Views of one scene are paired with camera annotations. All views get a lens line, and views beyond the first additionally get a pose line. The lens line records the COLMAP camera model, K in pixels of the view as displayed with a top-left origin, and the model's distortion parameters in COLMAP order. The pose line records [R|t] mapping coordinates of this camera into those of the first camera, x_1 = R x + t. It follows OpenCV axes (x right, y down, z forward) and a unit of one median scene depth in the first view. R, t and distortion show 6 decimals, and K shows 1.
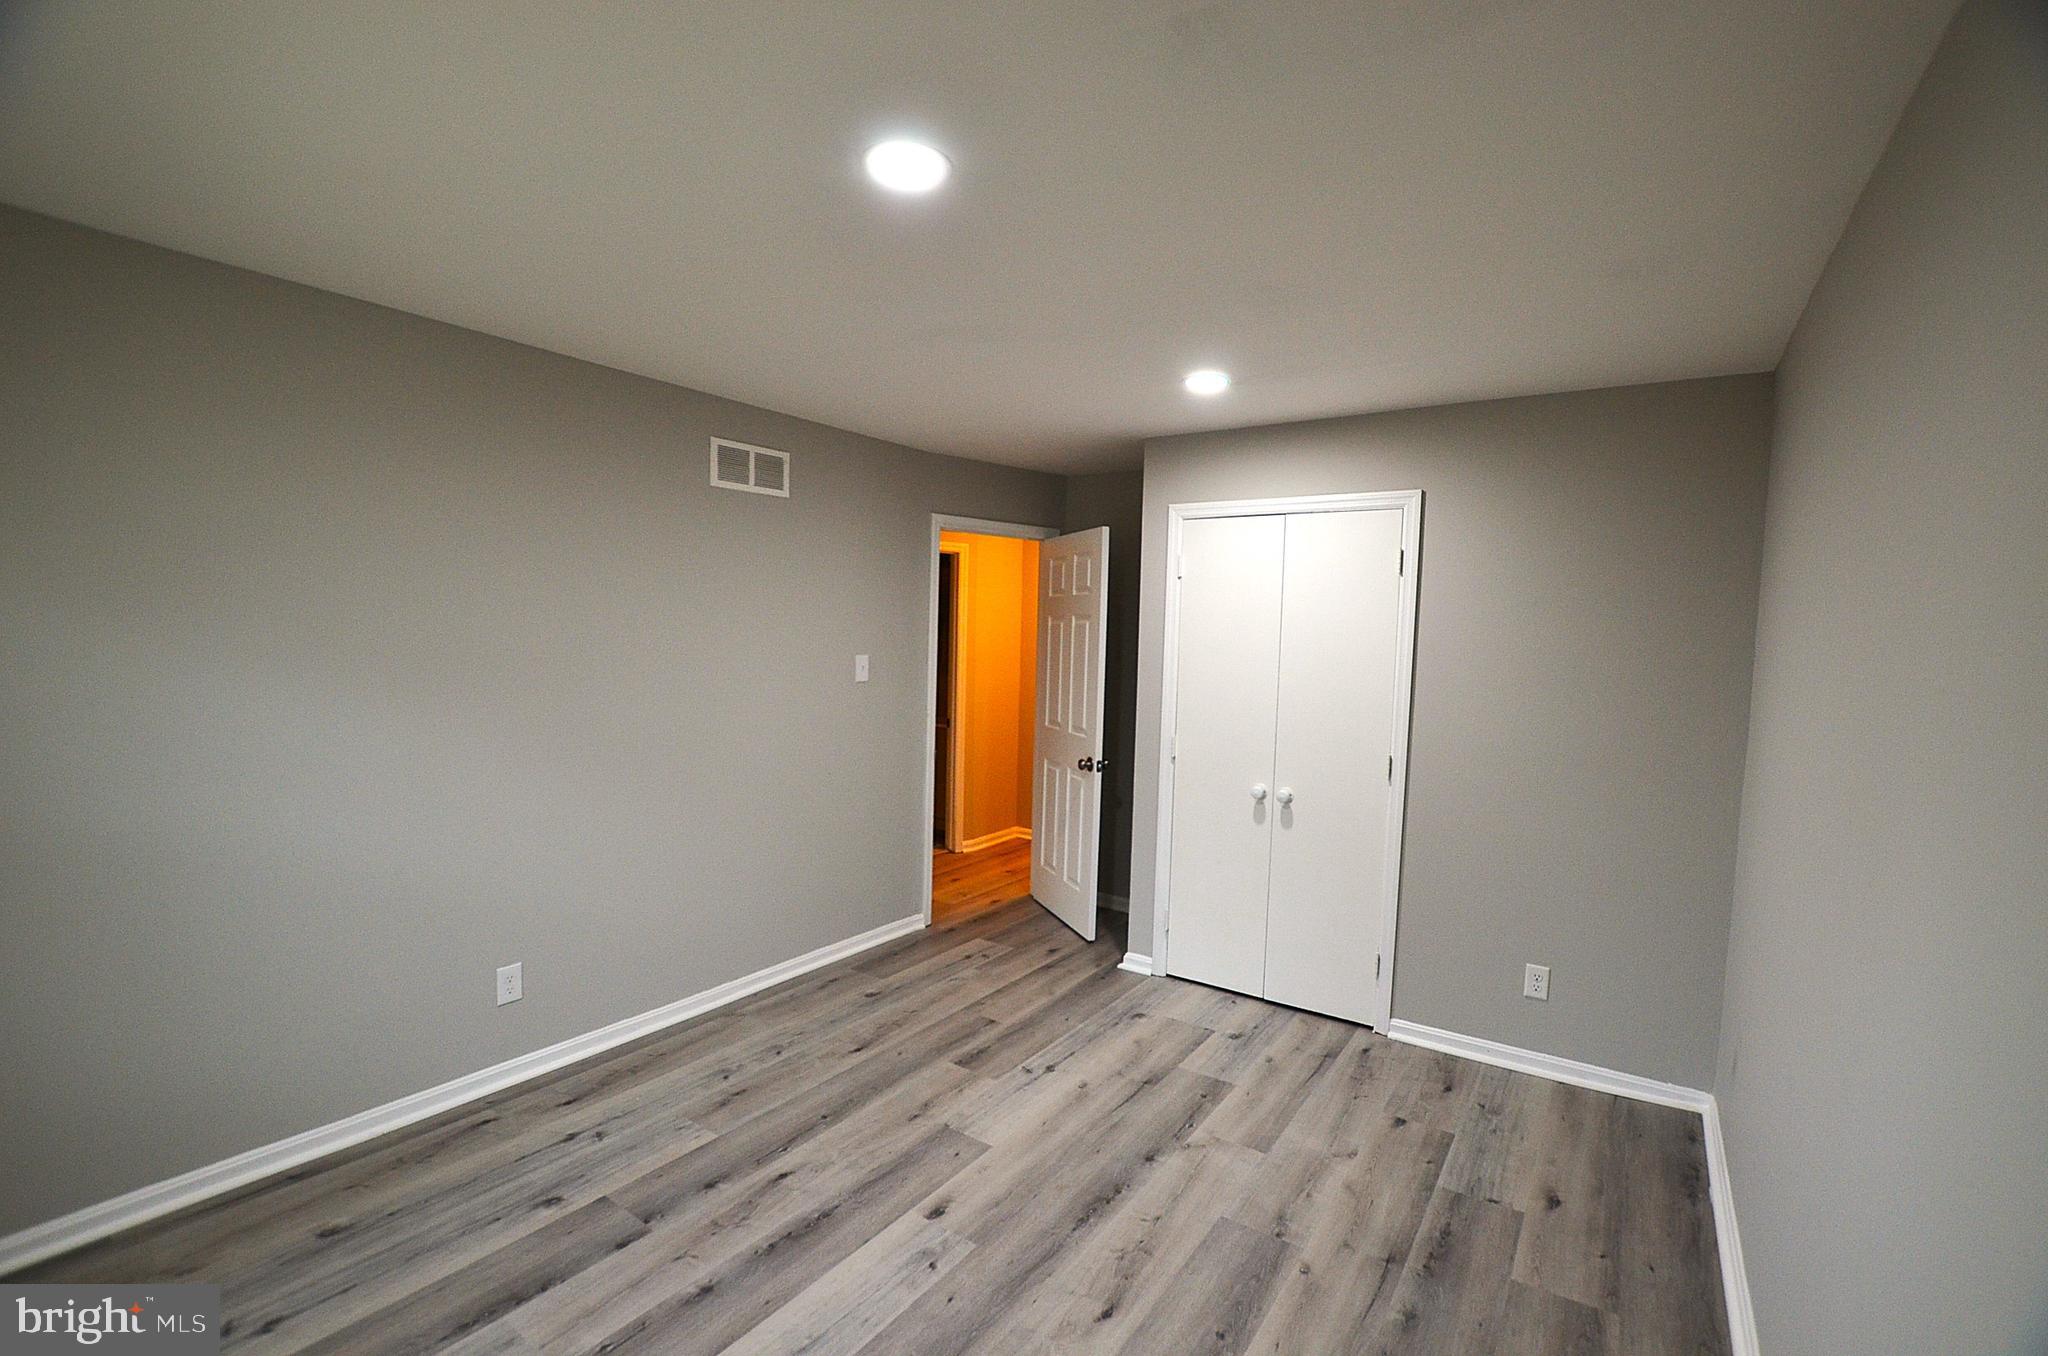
lens RADIAL K [[895.2, 0, 1026.9], [0, 895.2, 694.6], [0, 0, 1]] dist [-0.035465, 0.004714]
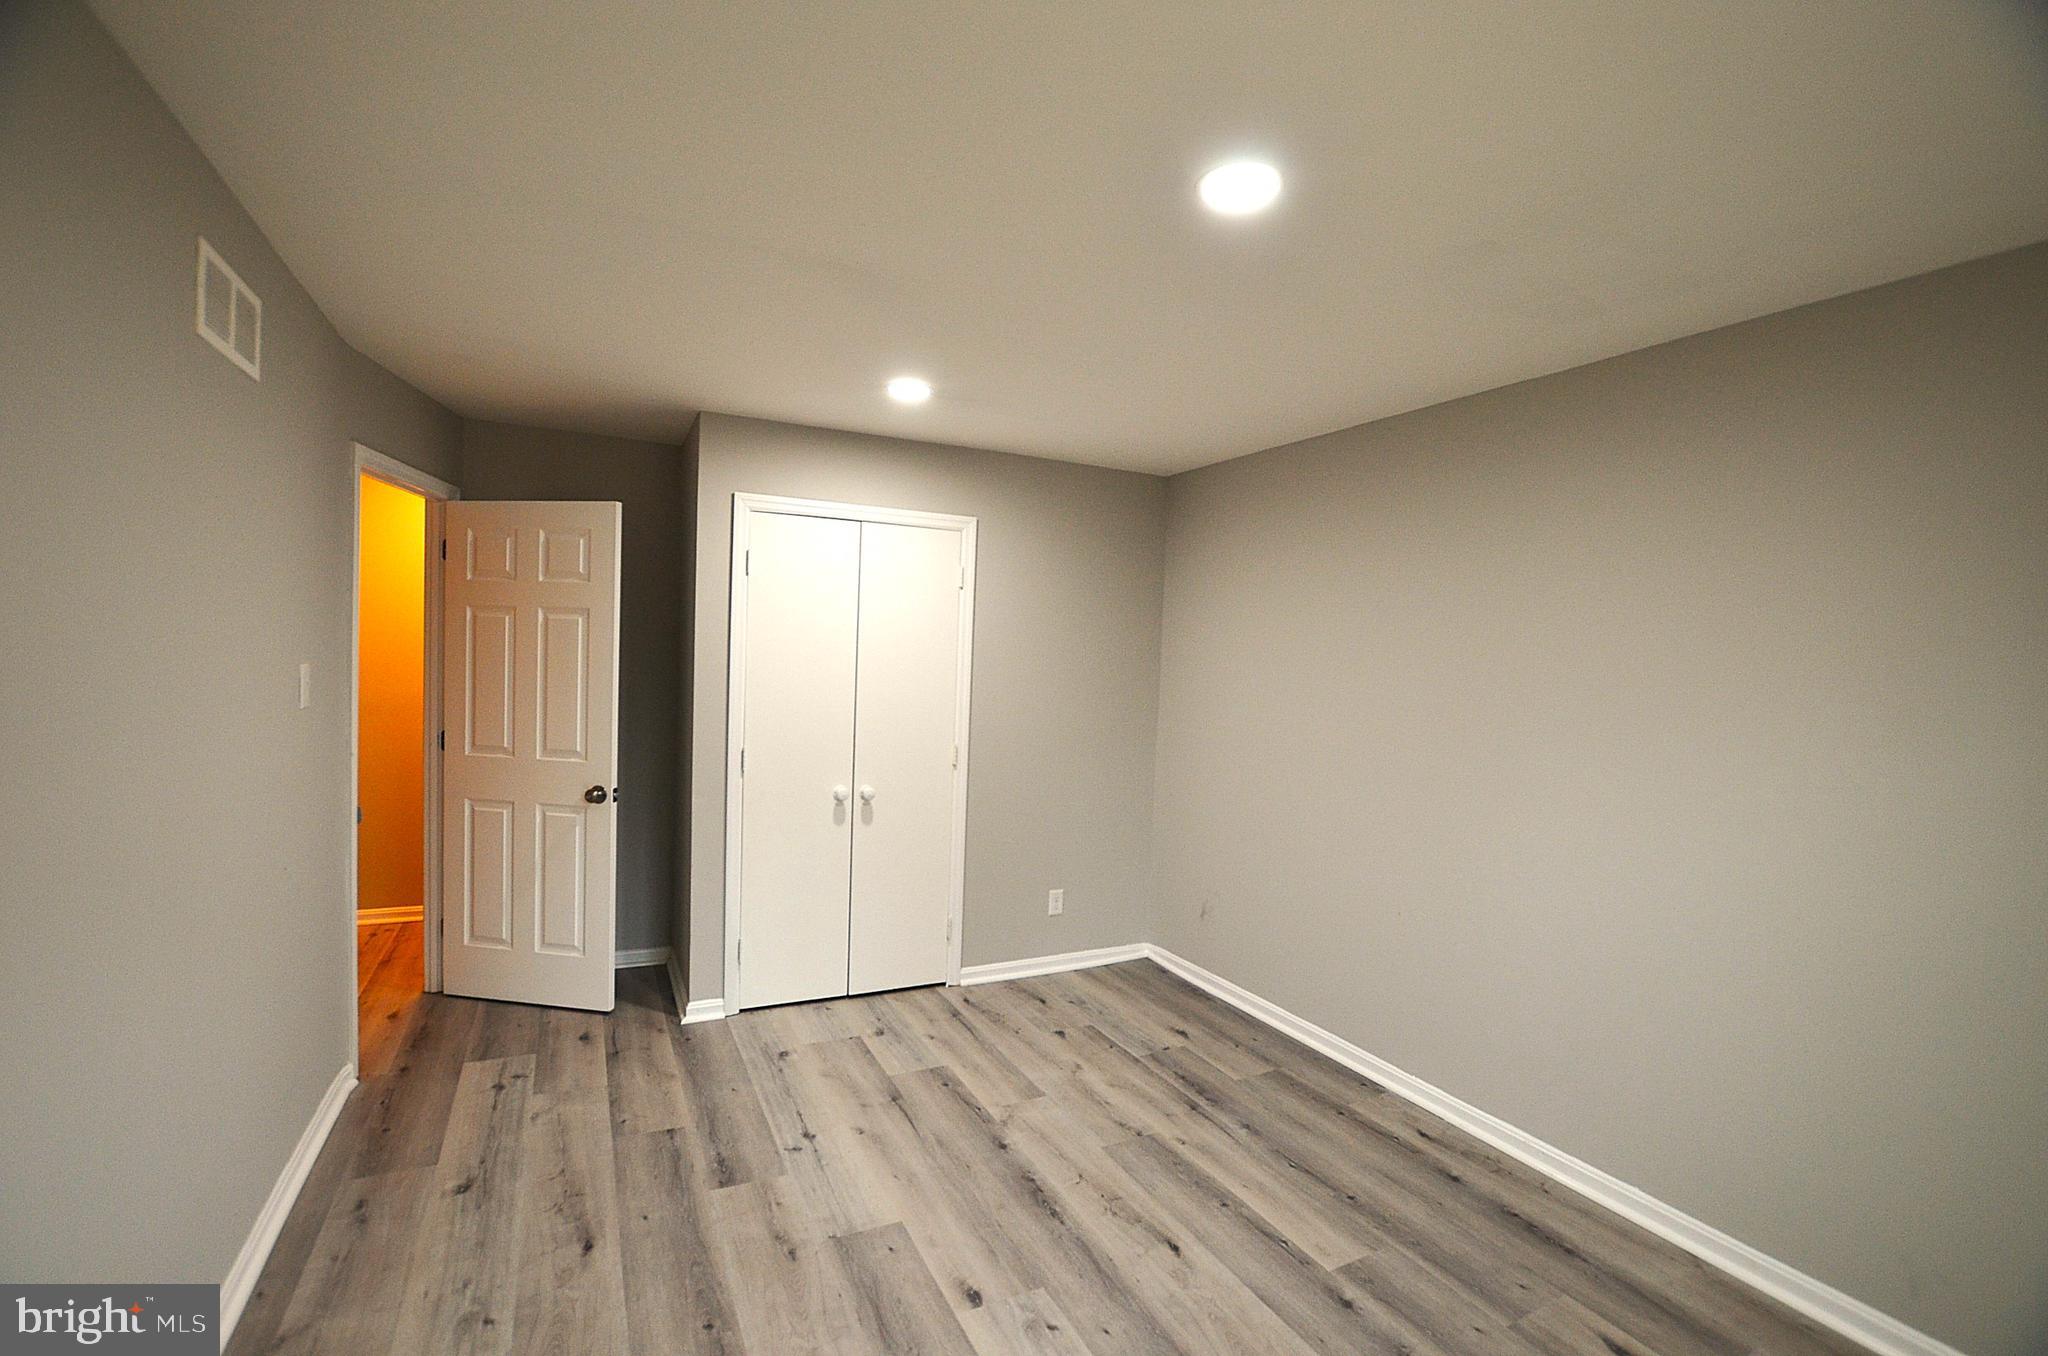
lens RADIAL K [[895.2, 0, 1026.9], [0, 895.2, 694.6], [0, 0, 1]] dist [-0.035465, 0.004714]
pose [[0.481532, -0.046311, 0.875204, -0.604278], [0.037858, 0.998770, 0.032019, -0.031520], [-0.875610, 0.017715, 0.482693, 0.380565]]
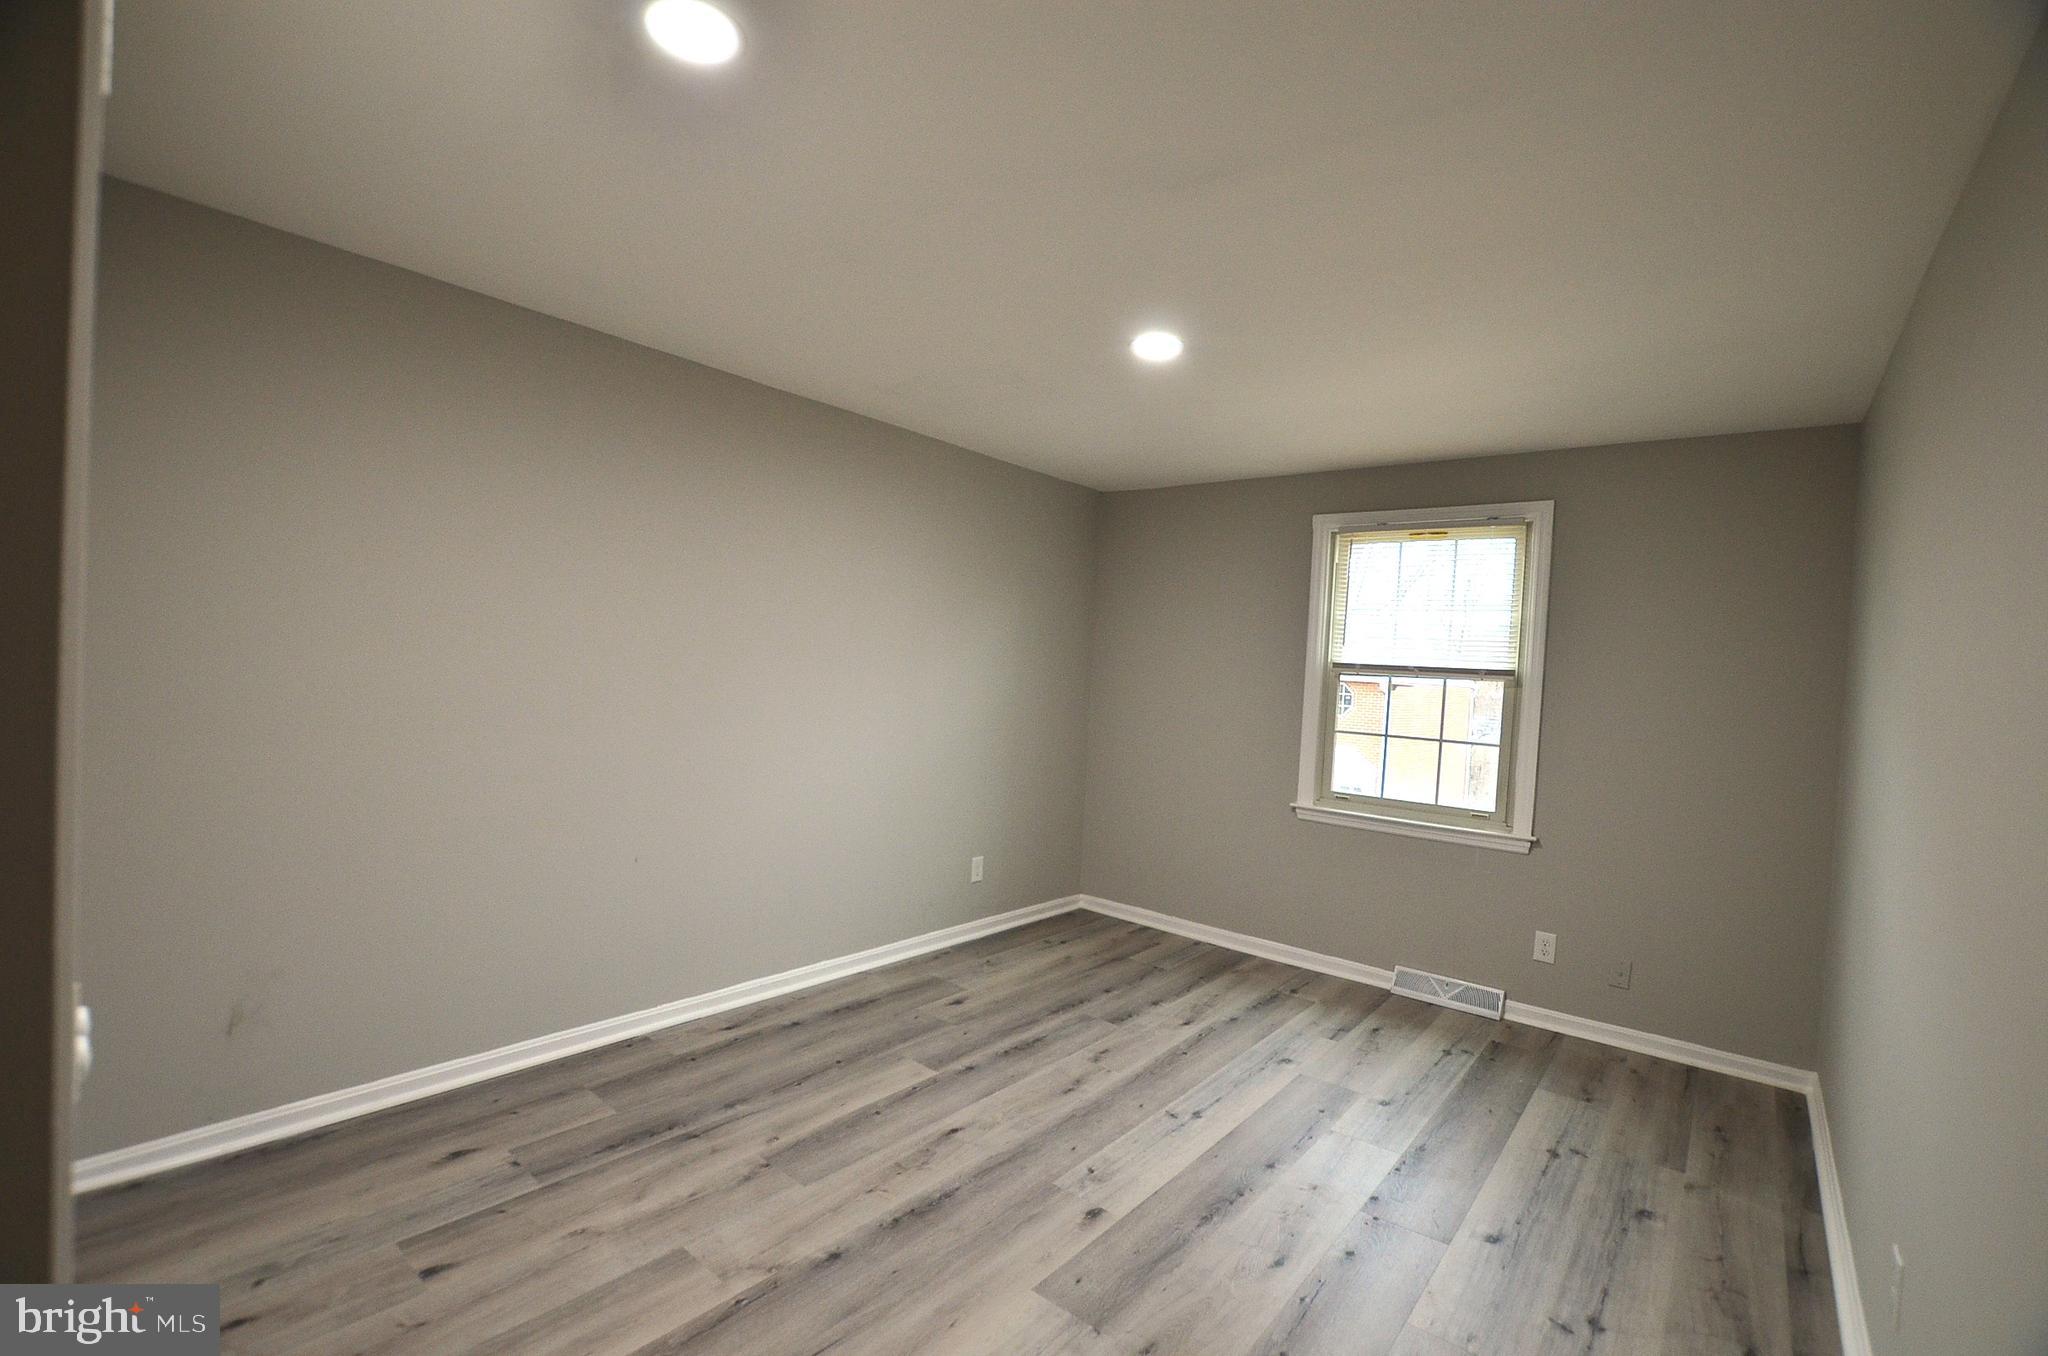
lens RADIAL K [[895.2, 0, 1026.9], [0, 895.2, 694.6], [0, 0, 1]] dist [-0.035465, 0.004714]
pose [[-0.993192, -0.084969, 0.079691, -0.042746], [-0.076857, 0.992029, 0.099860, -0.052501], [-0.087541, 0.093055, -0.991805, 1.411448]]
